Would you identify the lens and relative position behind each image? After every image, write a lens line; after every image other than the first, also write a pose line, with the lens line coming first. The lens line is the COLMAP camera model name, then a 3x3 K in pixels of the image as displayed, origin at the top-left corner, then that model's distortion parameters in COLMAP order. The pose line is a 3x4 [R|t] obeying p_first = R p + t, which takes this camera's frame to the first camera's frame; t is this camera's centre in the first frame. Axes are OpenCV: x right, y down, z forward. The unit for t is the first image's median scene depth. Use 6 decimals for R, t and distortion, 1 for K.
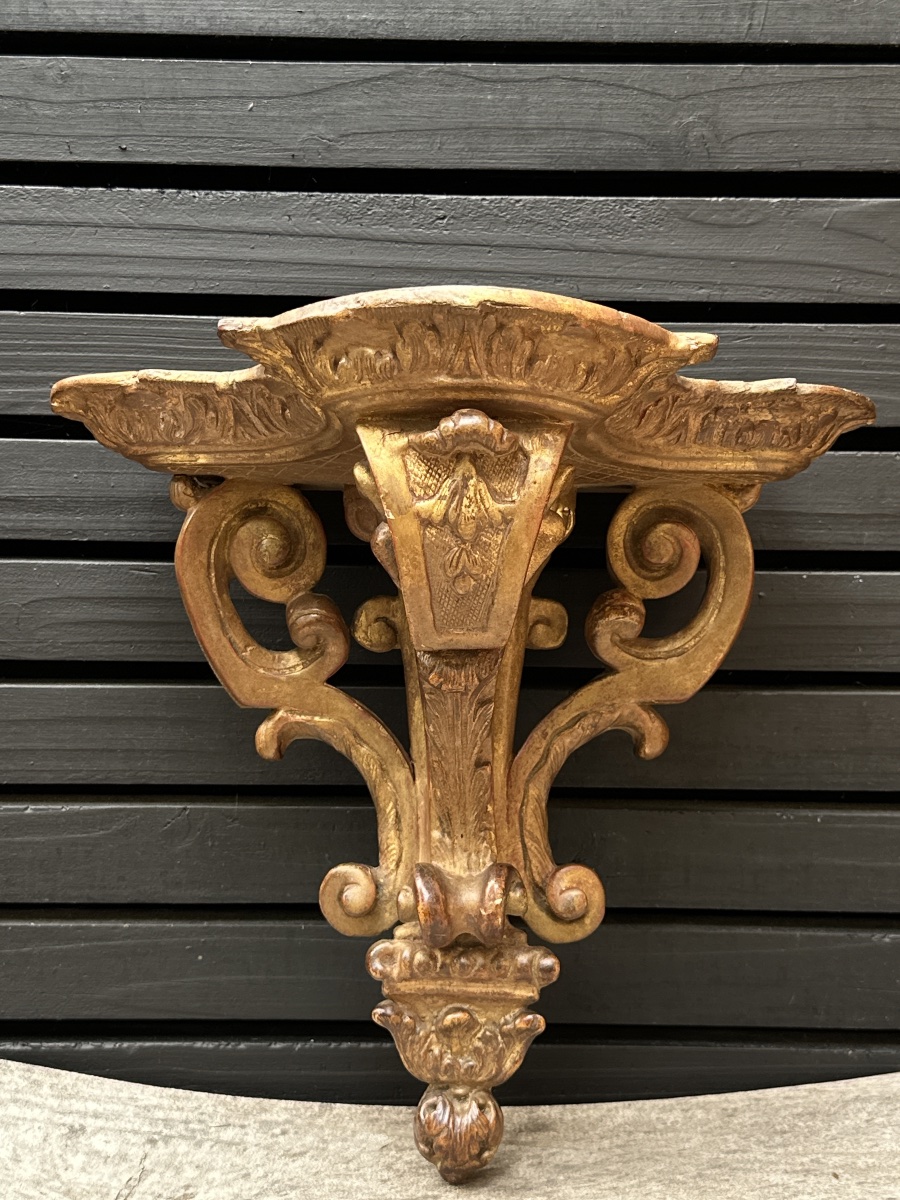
lens RADIAL K [[1681.9, 0, 450.0], [0, 1681.9, 600.0], [0, 0, 1]] dist [0.084407, 0.049344]
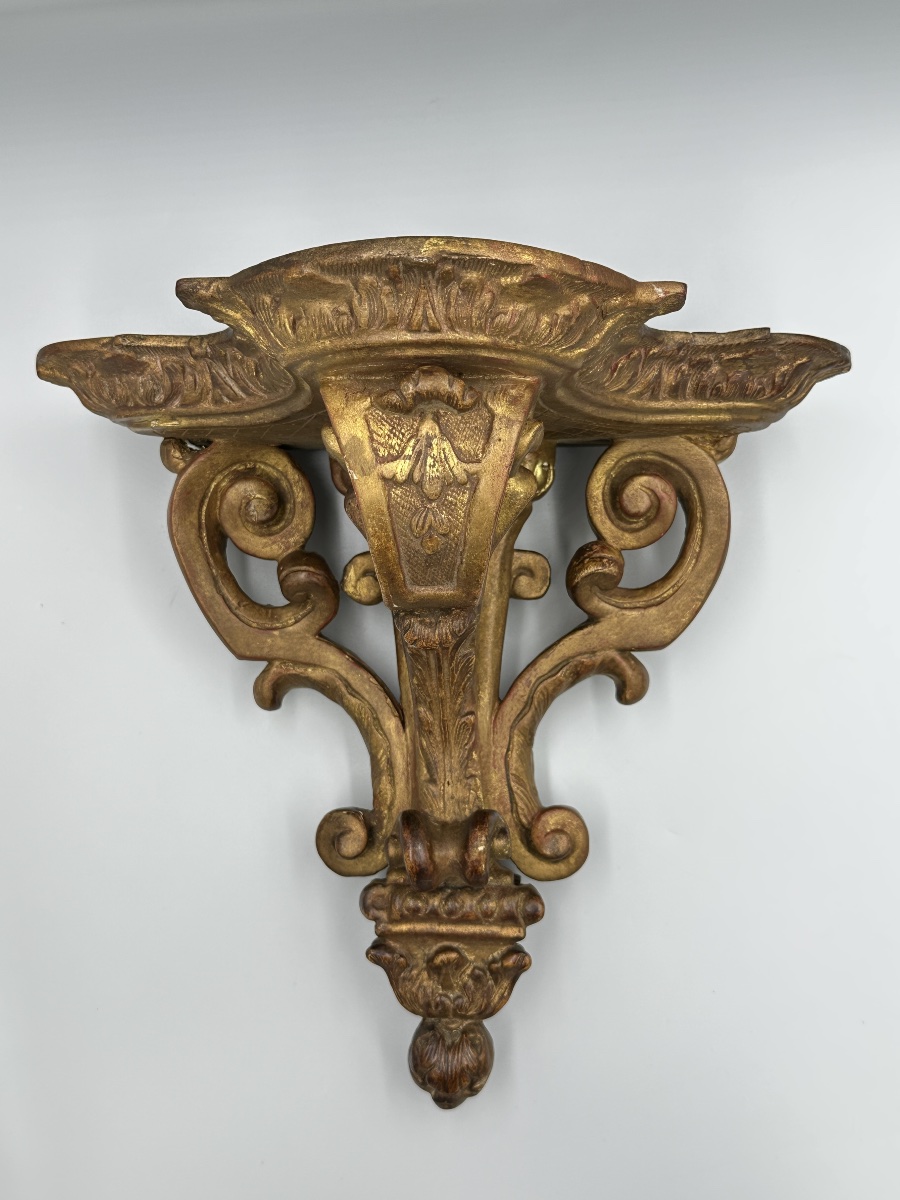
lens RADIAL K [[1370.1, 0, 450.0], [0, 1370.1, 600.0], [0, 0, 1]] dist [0.100592, -0.006957]
pose [[0.999167, -0.016594, -0.037292, 0.041511], [0.018421, 0.998619, 0.049208, -0.013786], [0.036424, -0.049854, 0.998092, 0.162595]]
